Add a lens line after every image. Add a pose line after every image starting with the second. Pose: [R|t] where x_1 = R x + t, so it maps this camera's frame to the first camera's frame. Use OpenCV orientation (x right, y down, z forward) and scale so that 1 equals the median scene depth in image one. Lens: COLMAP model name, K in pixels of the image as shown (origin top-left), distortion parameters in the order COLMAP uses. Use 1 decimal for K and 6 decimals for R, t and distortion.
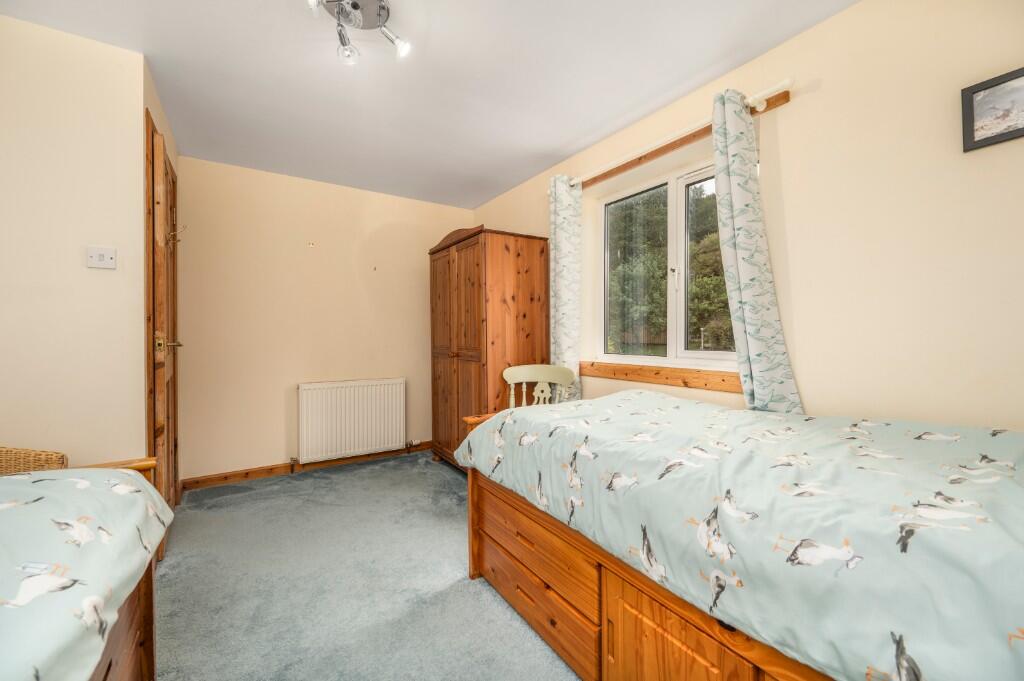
lens RADIAL K [[410.5, 0, 506.1], [0, 410.5, 337.5], [0, 0, 1]] dist [0.000565, 0.000016]
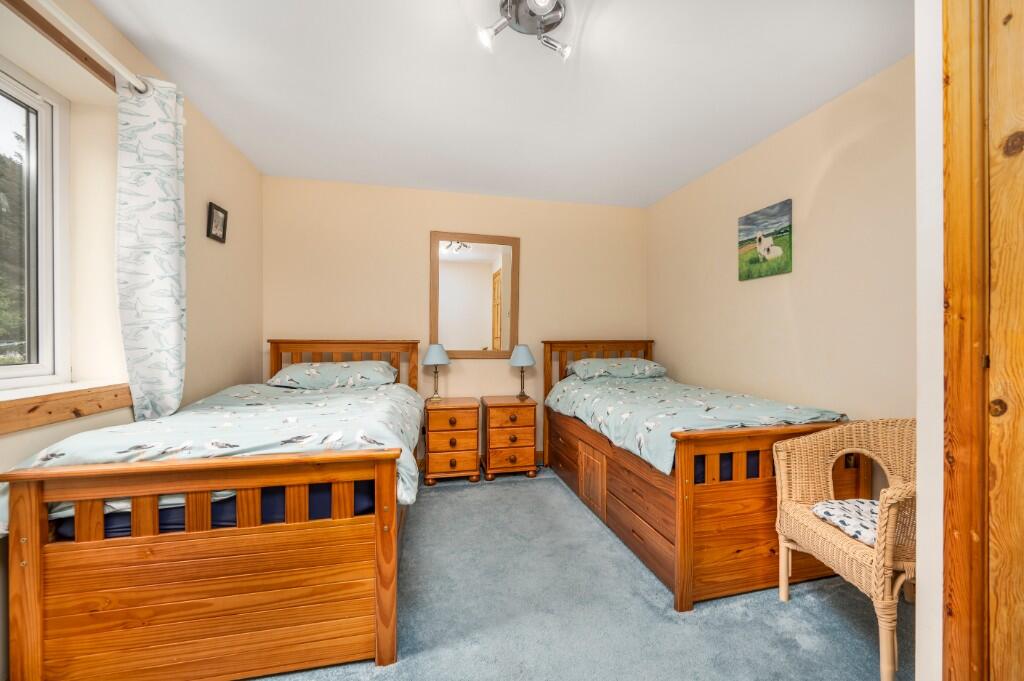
lens RADIAL K [[434.9, 0, 533.2], [0, 434.9, 339.6], [0, 0, 1]] dist [-0.001850, -0.000265]
pose [[-0.944926, 0.002575, 0.327275, -0.470371], [0.004395, 0.999979, 0.004823, -0.007727], [-0.327255, 0.005996, -0.944917, 1.335541]]
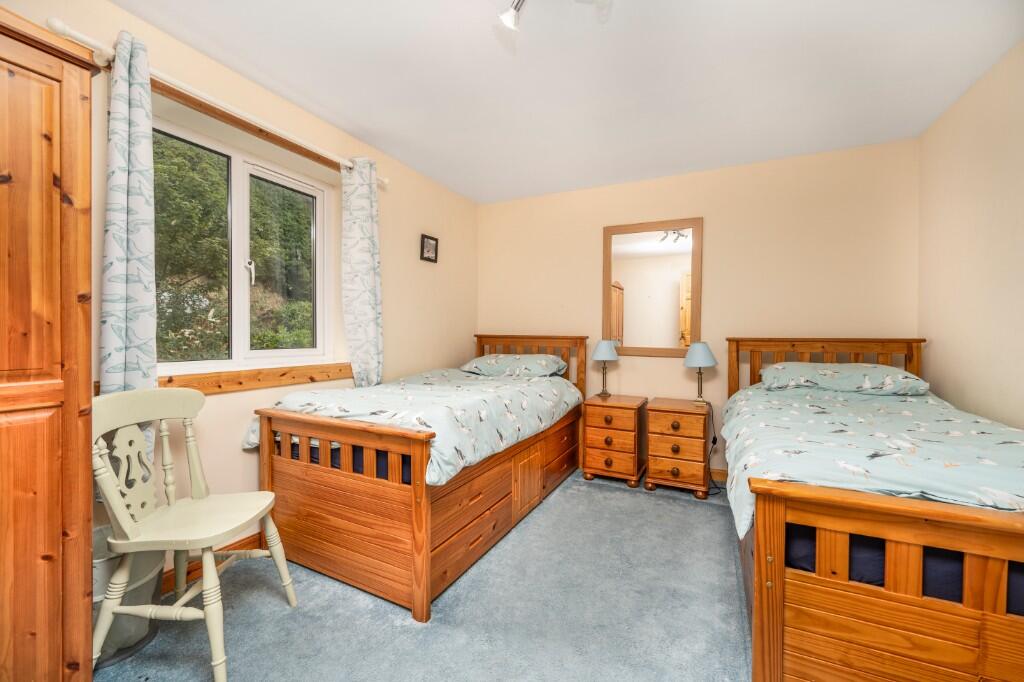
lens RADIAL K [[410.5, 0, 506.1], [0, 410.5, 338.0], [0, 0, 1]] dist [0.000565, 0.000016]
pose [[-0.498342, -0.008093, 0.866943, -0.715462], [0.000154, 0.999956, 0.009423, -0.006843], [-0.866980, 0.004830, -0.498319, 1.026187]]
